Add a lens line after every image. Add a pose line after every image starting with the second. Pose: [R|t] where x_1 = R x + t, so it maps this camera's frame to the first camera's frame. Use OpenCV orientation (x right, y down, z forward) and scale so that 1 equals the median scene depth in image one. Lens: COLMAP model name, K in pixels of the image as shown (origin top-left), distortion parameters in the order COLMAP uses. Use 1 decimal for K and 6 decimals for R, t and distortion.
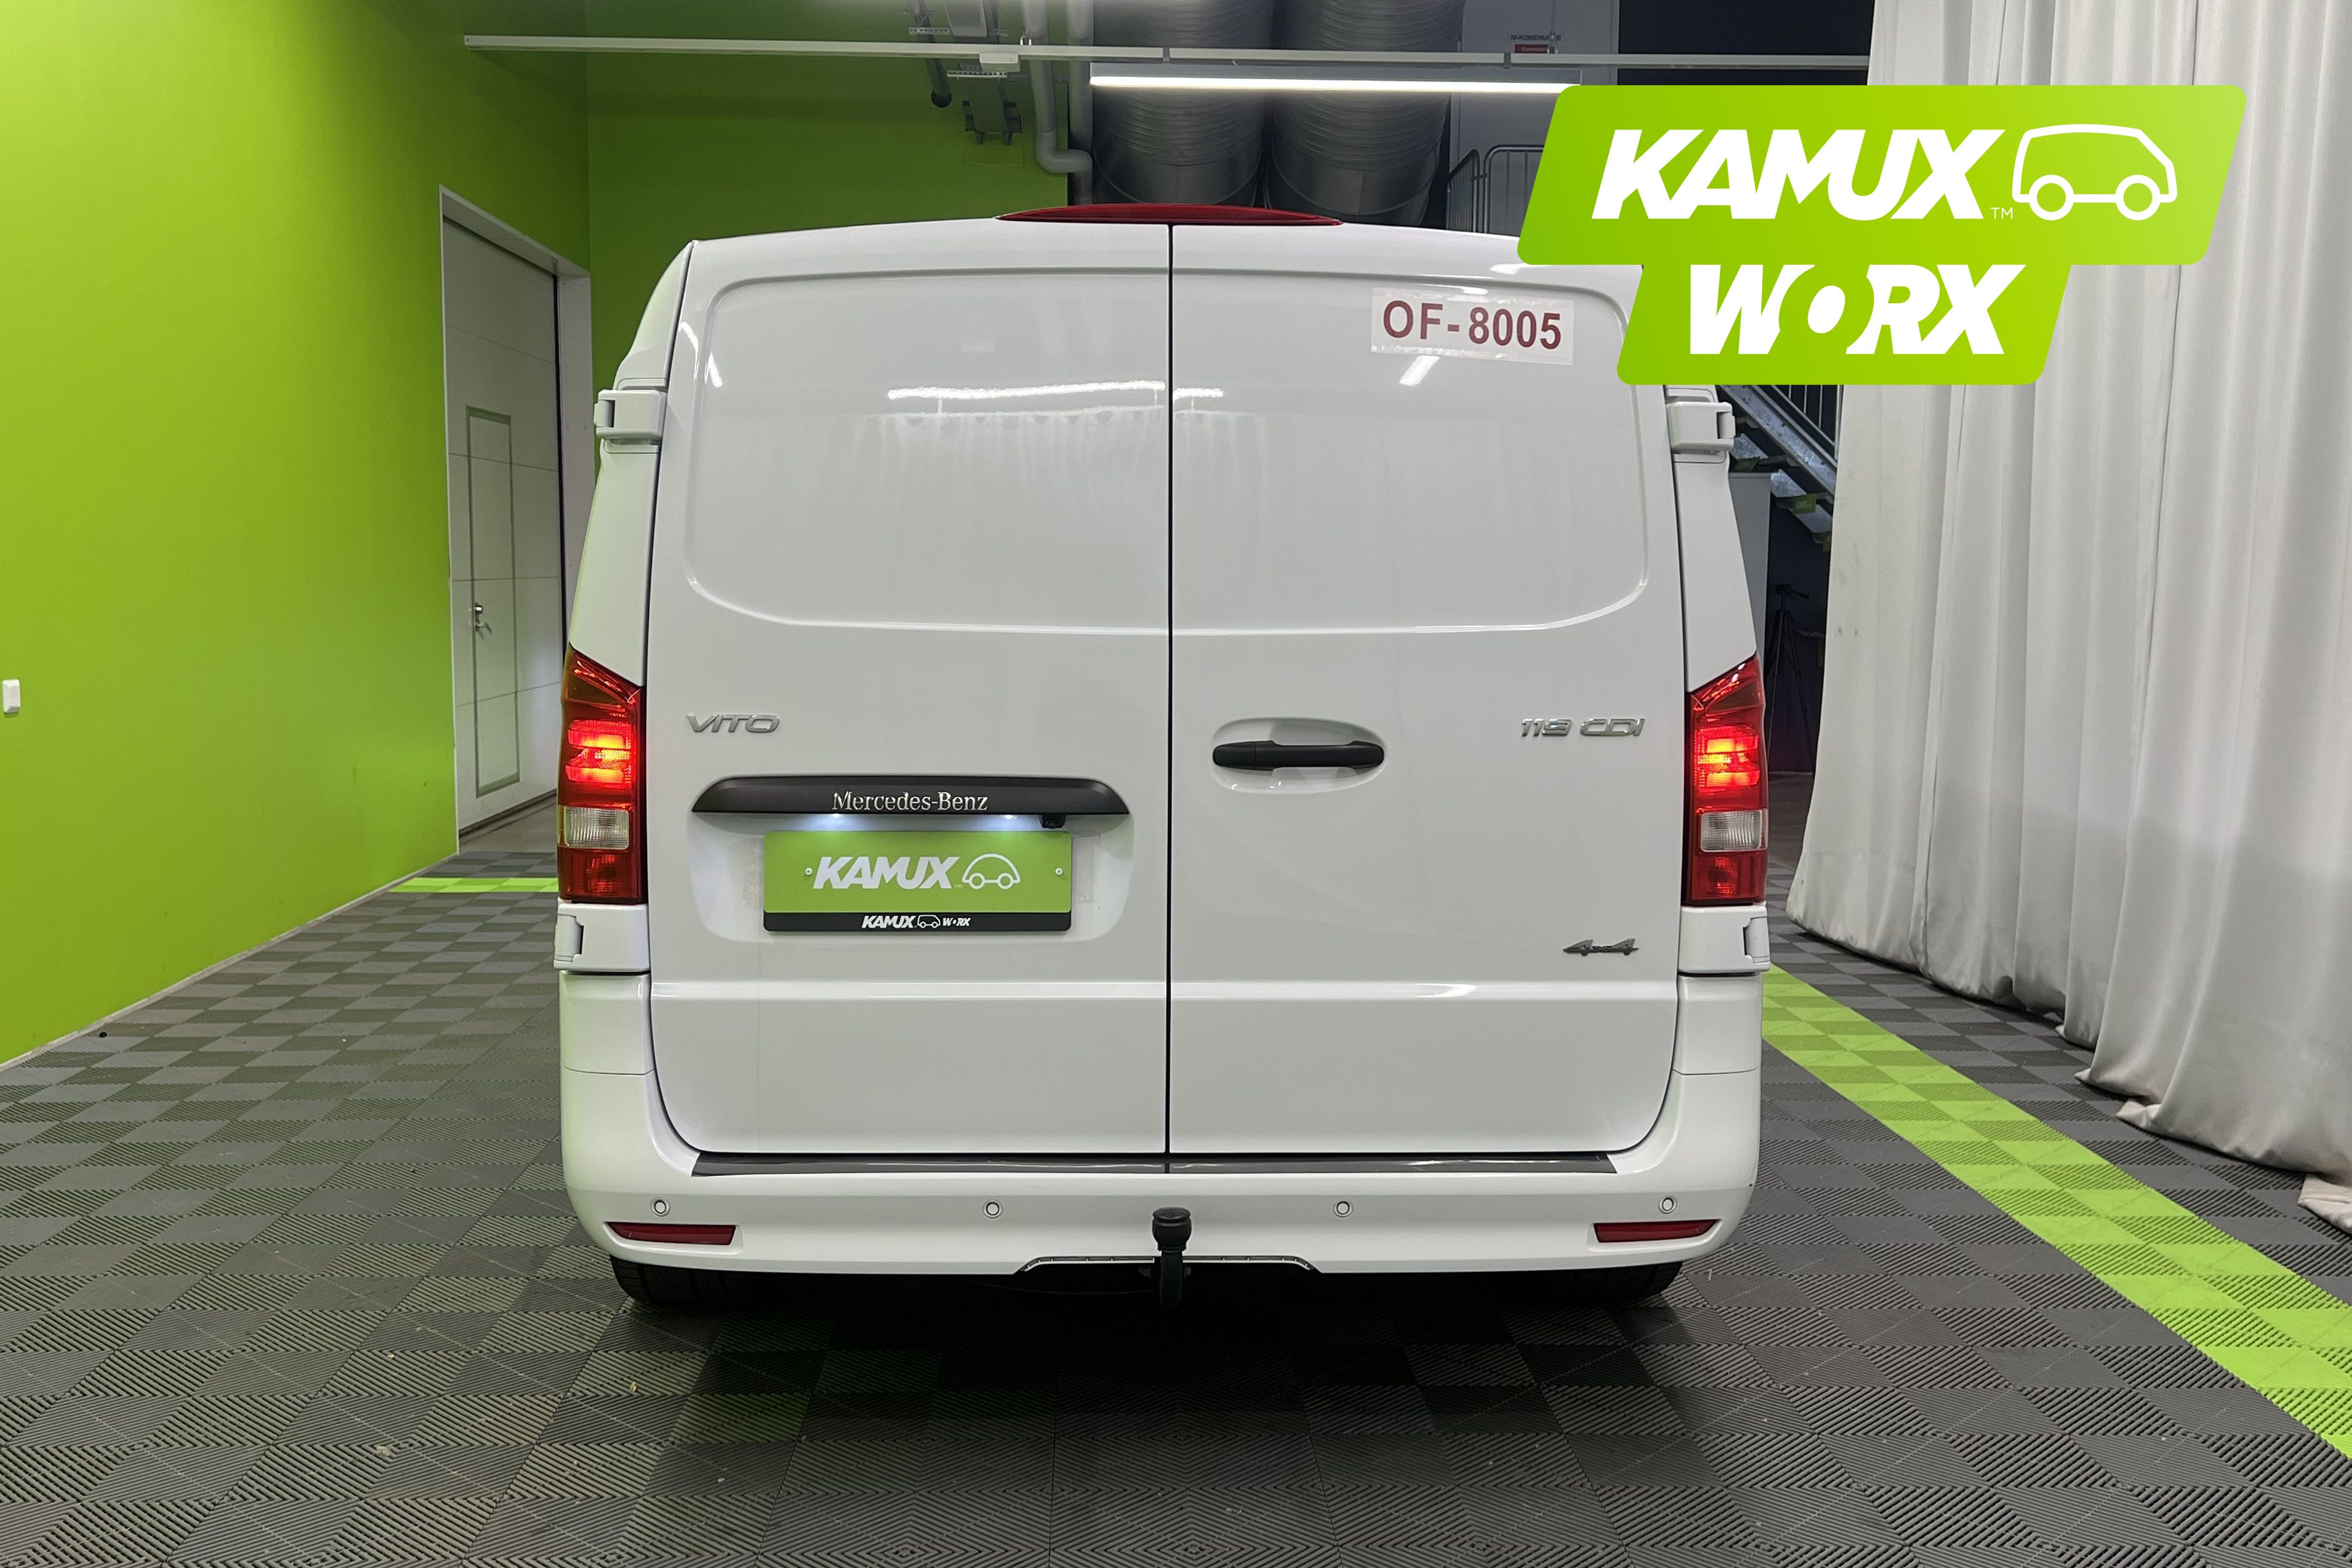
lens RADIAL K [[2235.9, 0, 1176.0], [0, 2235.9, 784.0], [0, 0, 1]] dist [0.095577, -0.004605]
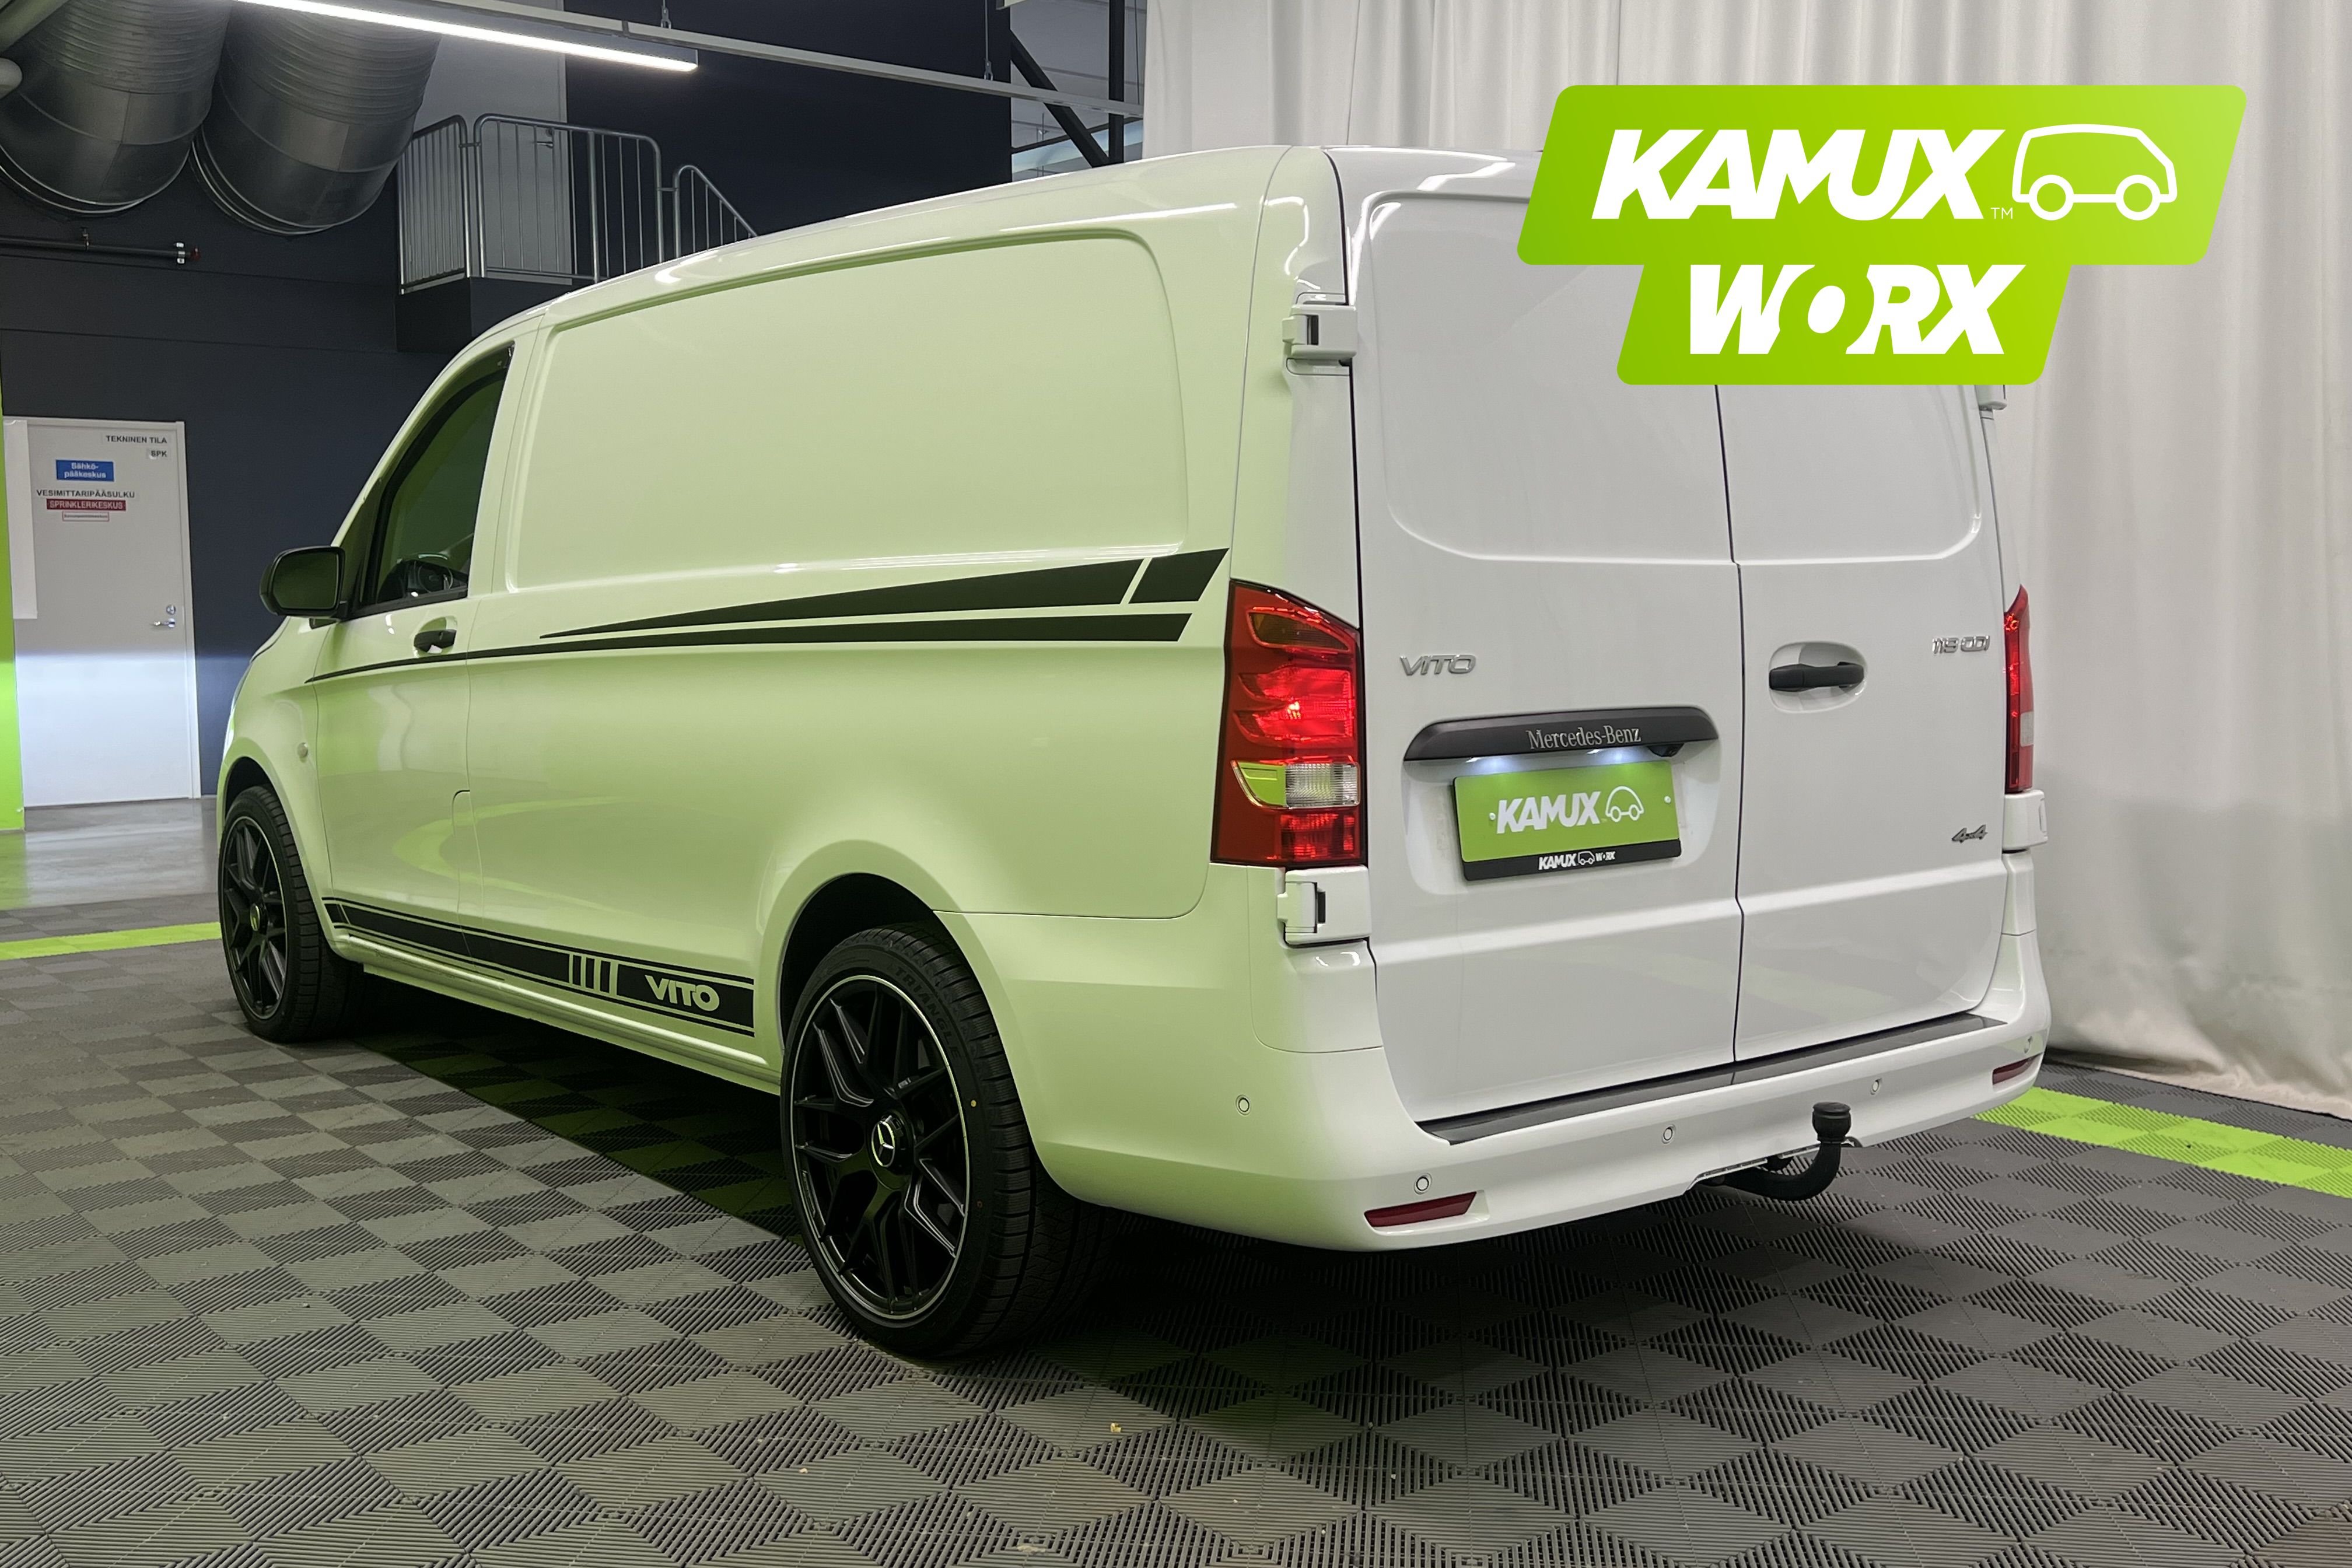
lens RADIAL K [[2265.6, 0, 1176.0], [0, 2265.6, 784.0], [0, 0, 1]] dist [0.049902, -0.002008]
pose [[0.805888, -0.064284, 0.588568, -0.844404], [0.068595, 0.997531, 0.015029, 0.001240], [-0.588081, 0.028261, 0.808308, 0.293665]]
